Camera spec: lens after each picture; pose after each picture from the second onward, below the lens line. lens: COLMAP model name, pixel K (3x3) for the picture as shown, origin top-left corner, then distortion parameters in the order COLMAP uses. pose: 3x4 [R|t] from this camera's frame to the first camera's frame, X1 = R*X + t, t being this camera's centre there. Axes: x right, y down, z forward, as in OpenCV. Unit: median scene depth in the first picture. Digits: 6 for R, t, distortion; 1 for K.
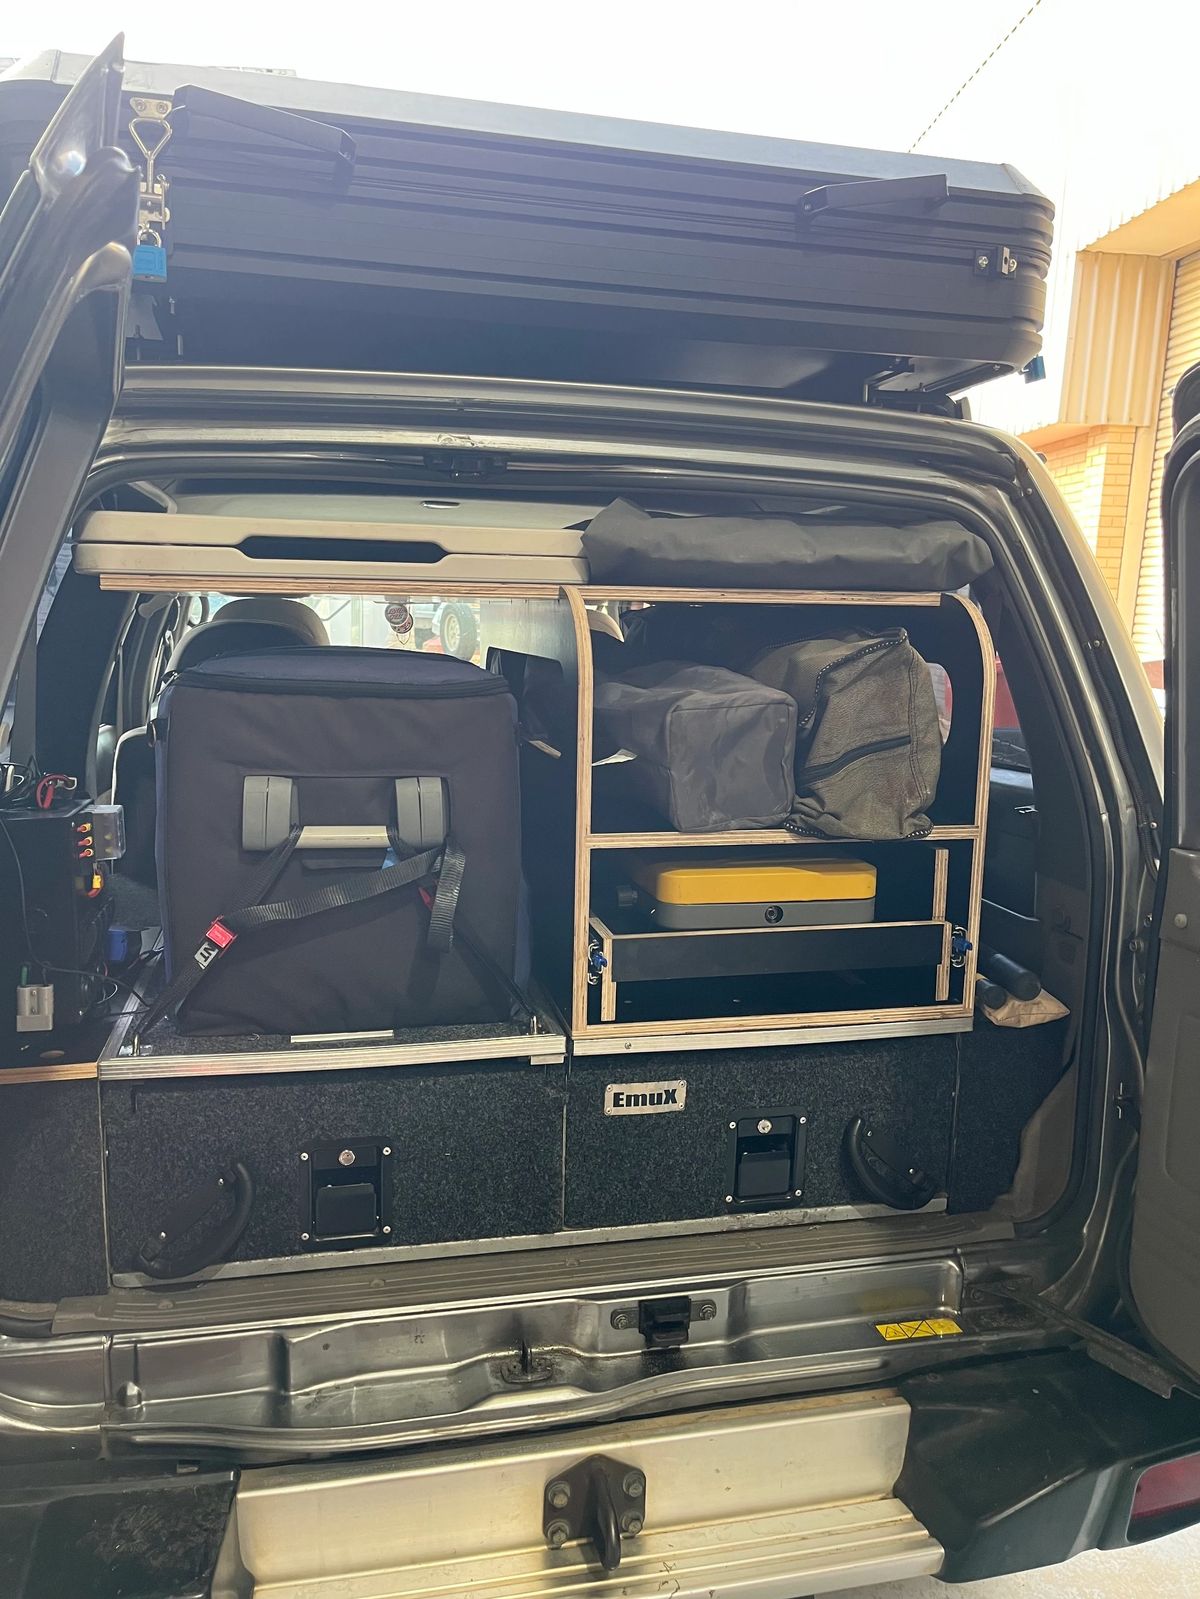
lens RADIAL K [[1160.7, 0, 596.8], [0, 1160.7, 803.3], [0, 0, 1]] dist [0.045478, -0.039902]
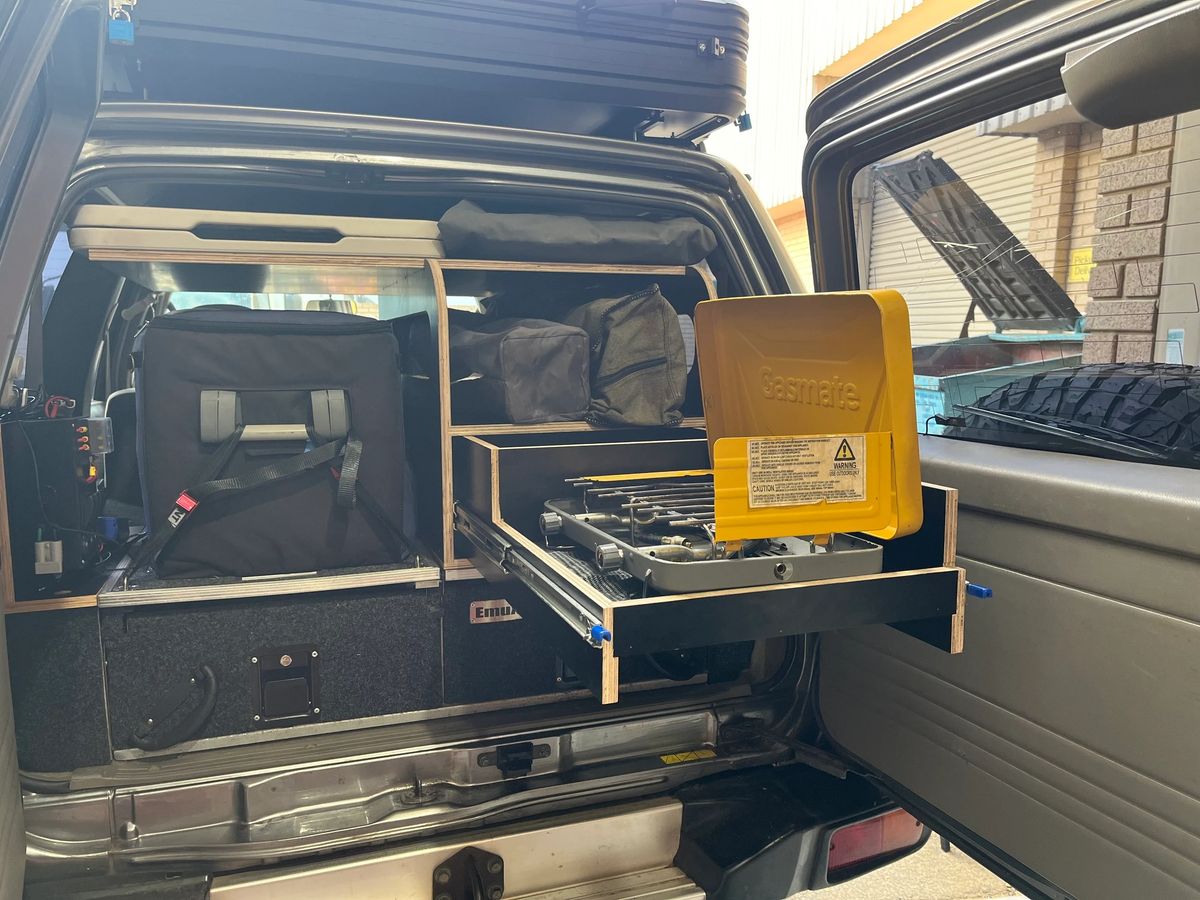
lens RADIAL K [[871.1, 0, 588.5], [0, 871.1, 468.3], [0, 0, 1]] dist [0.045478, -0.039902]
pose [[0.993439, -0.037540, 0.108030, 0.045386], [0.040004, 0.998984, -0.020731, 0.107983], [-0.107142, 0.024917, 0.993931, -0.104616]]
